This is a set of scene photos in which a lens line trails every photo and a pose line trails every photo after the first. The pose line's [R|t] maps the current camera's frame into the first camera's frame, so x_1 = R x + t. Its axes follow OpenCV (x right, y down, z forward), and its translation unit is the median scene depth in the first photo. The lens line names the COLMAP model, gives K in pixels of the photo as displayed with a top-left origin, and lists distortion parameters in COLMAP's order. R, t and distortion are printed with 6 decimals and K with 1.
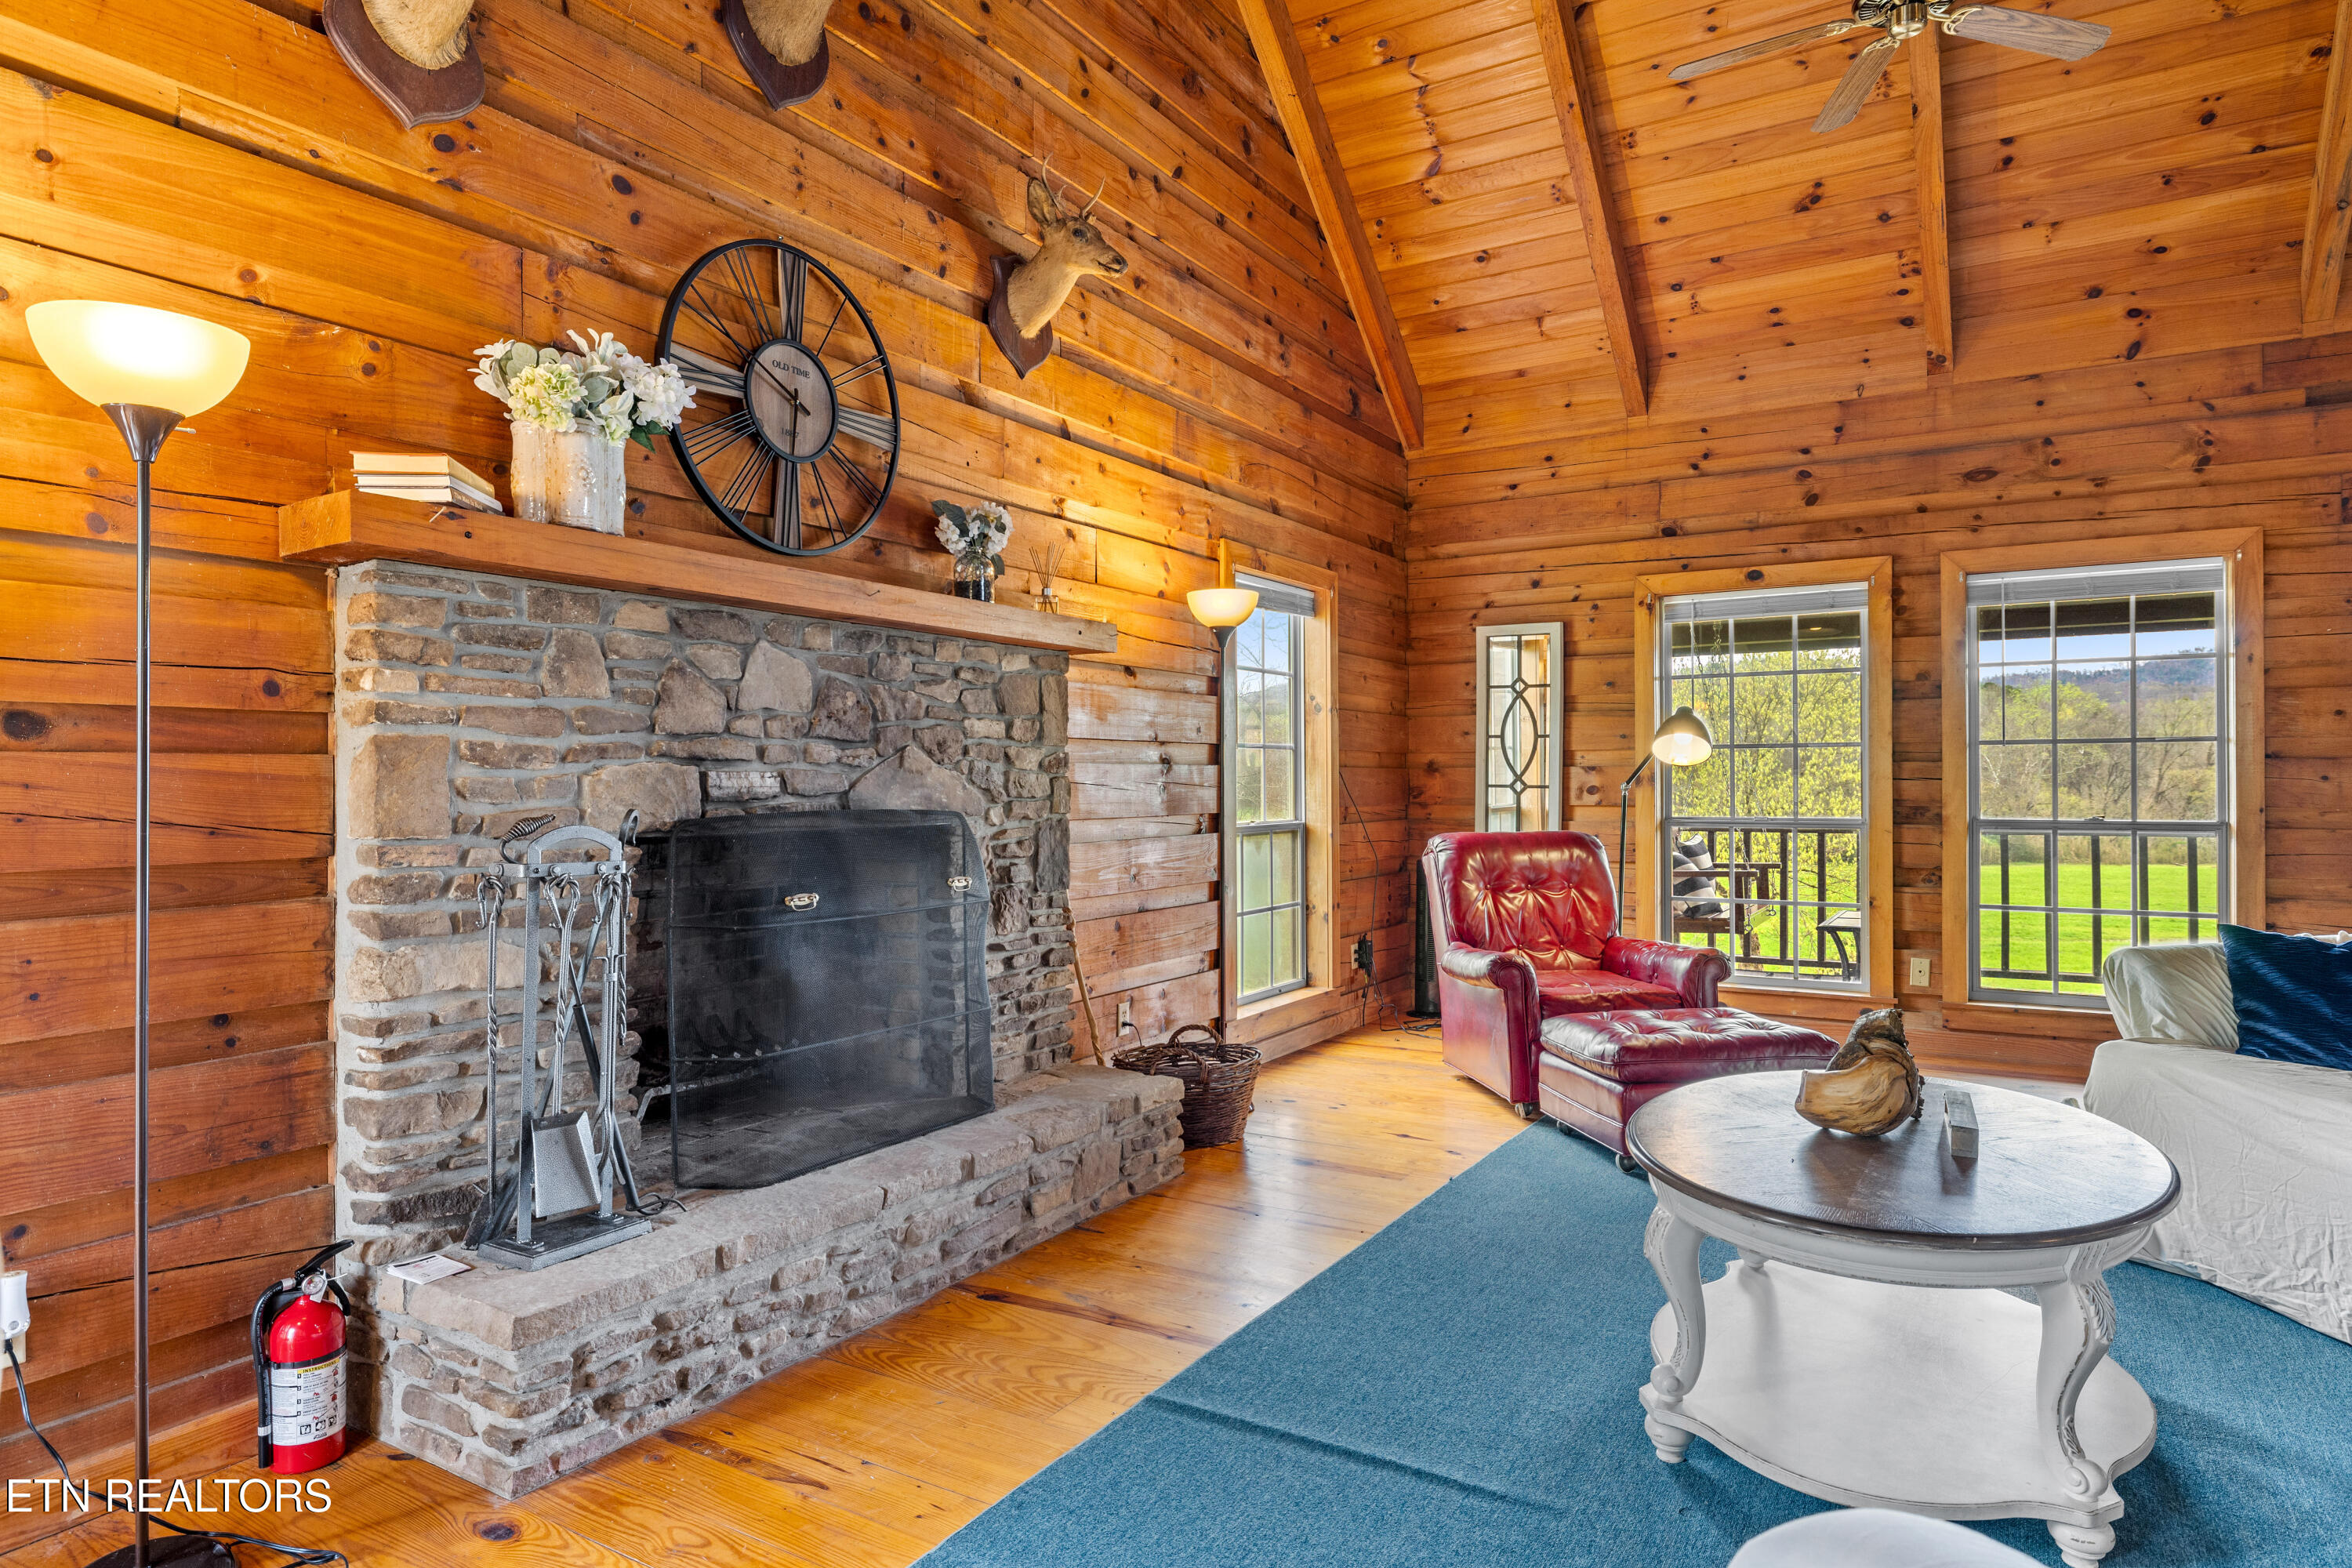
lens RADIAL K [[1359.3, 0, 1167.8], [0, 1359.3, 776.3], [0, 0, 1]] dist [0.005546, -0.007250]
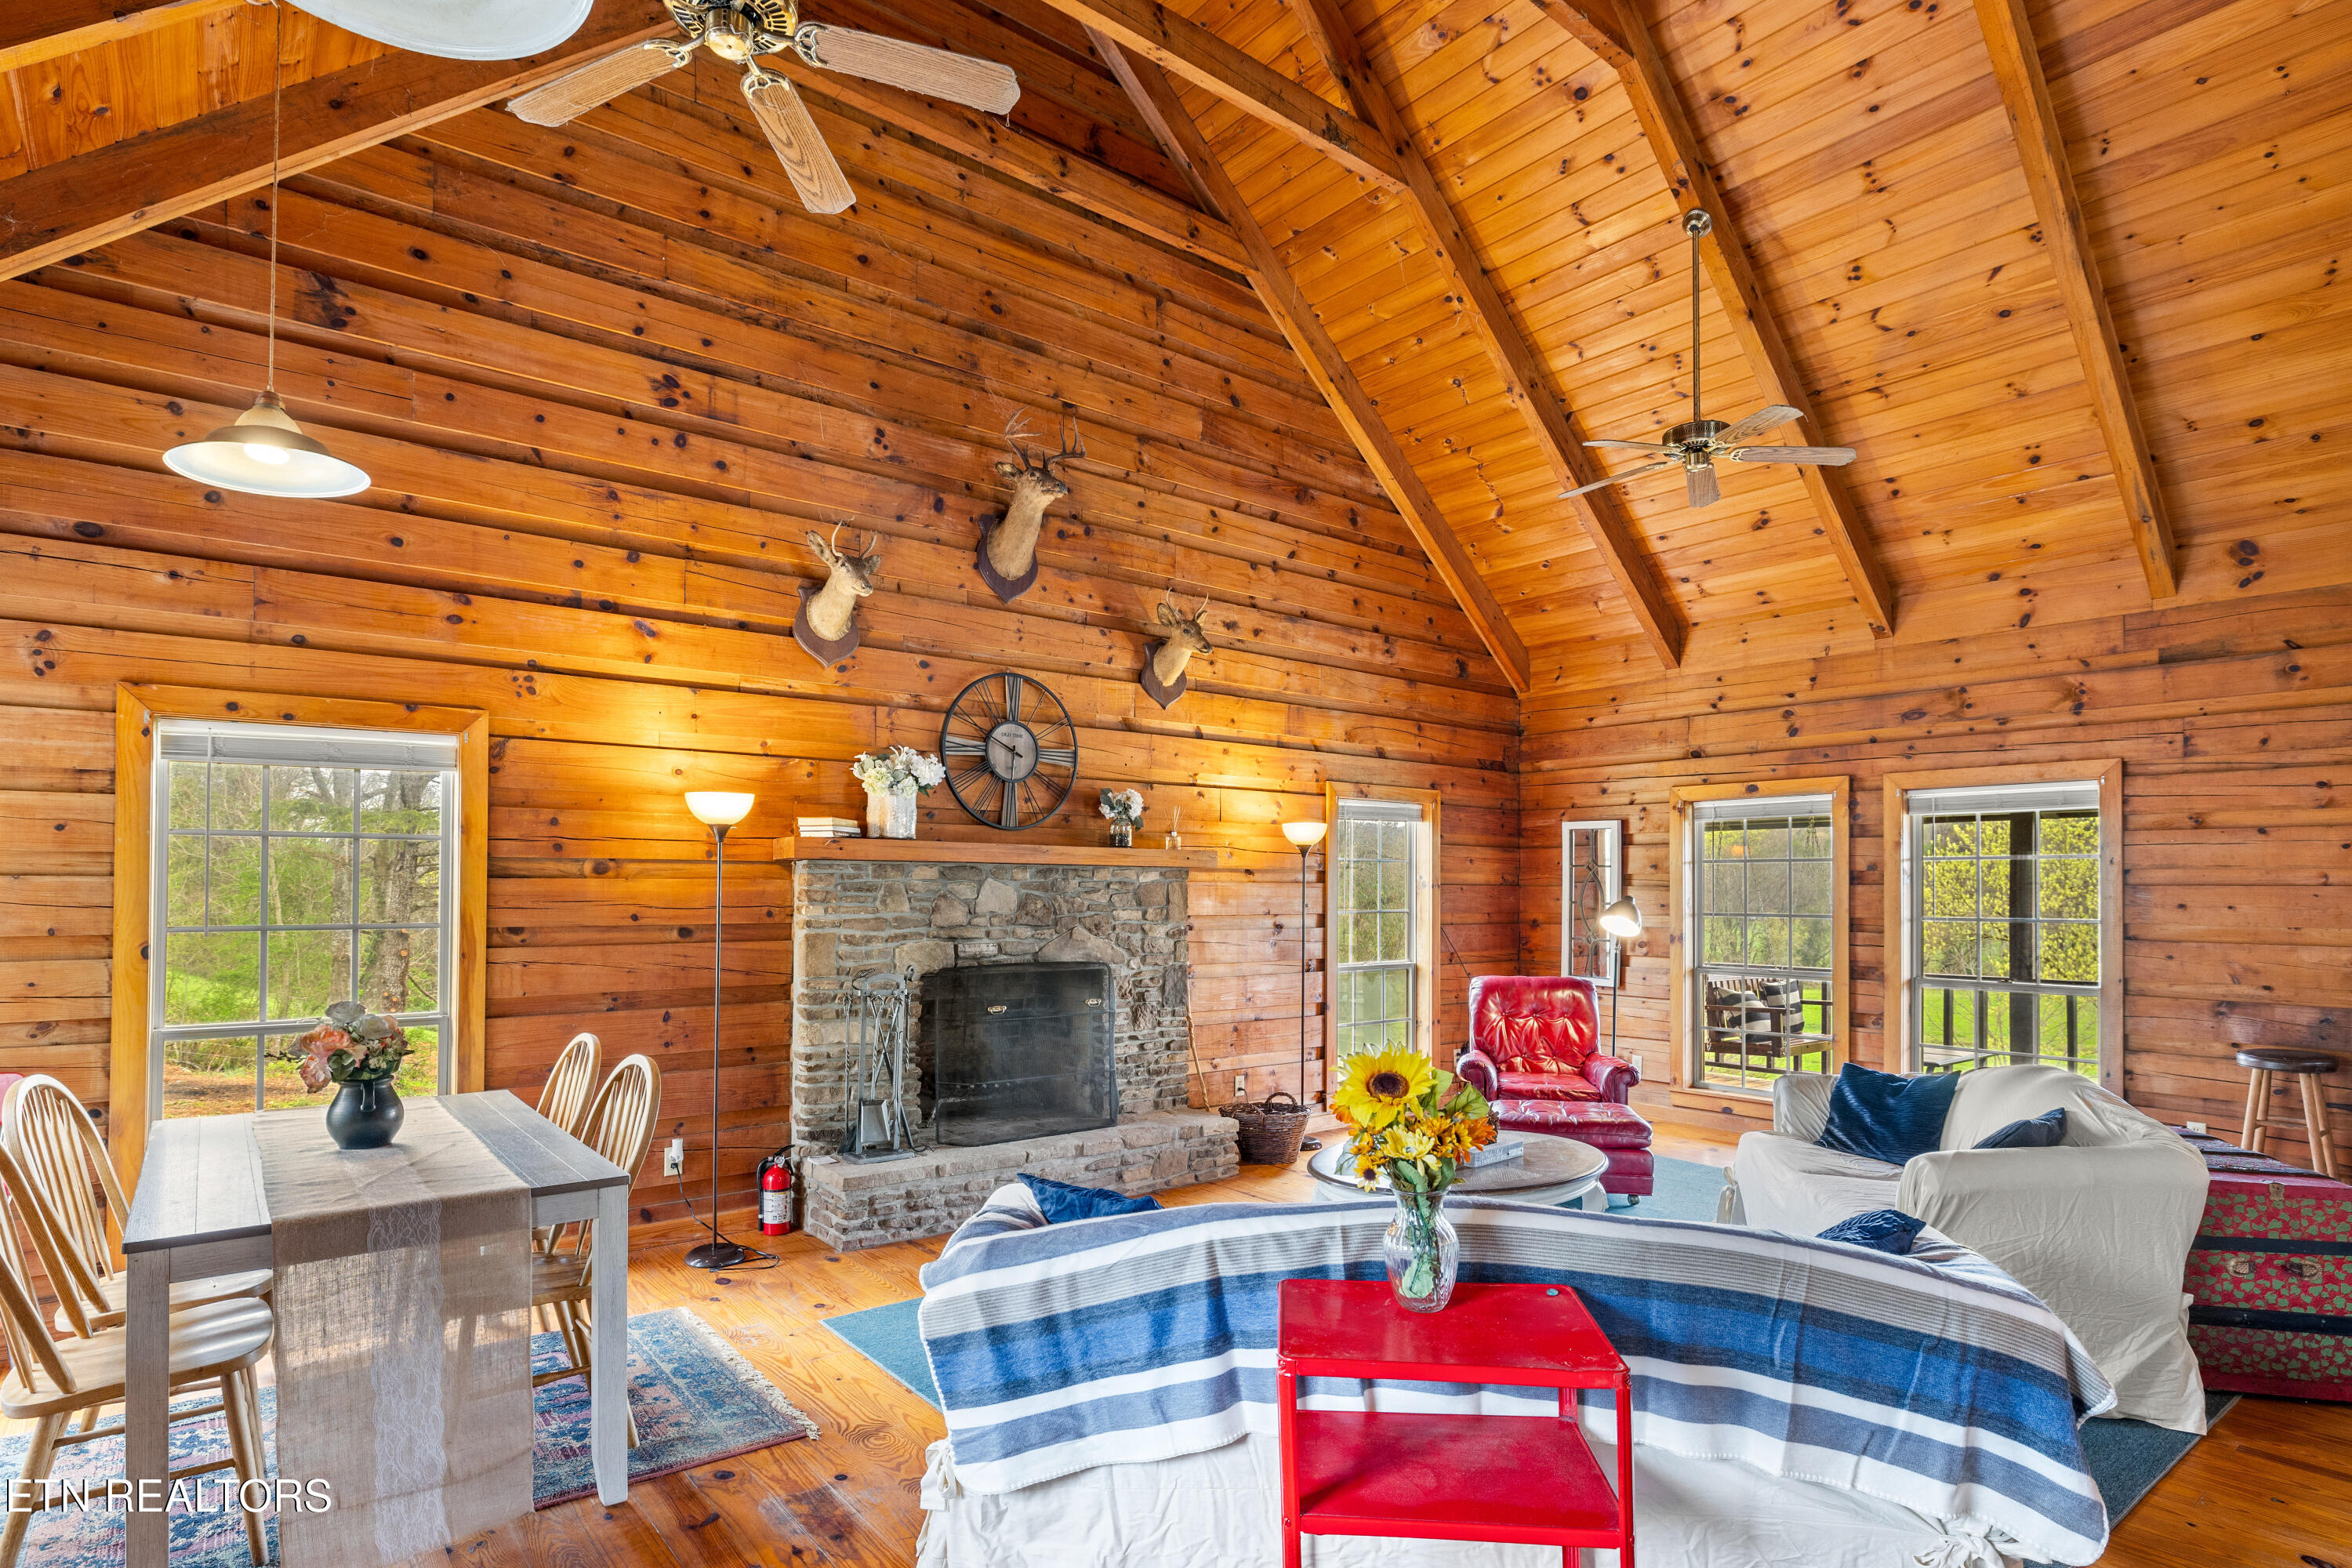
lens RADIAL K [[1204.4, 0, 1160.2], [0, 1204.4, 867.9], [0, 0, 1]] dist [-0.013589, 0.005542]
pose [[0.939404, 0.003466, -0.342793, 0.382324], [-0.008367, 0.999883, -0.012819, -0.065584], [0.342709, 0.014910, 0.939323, -0.406525]]
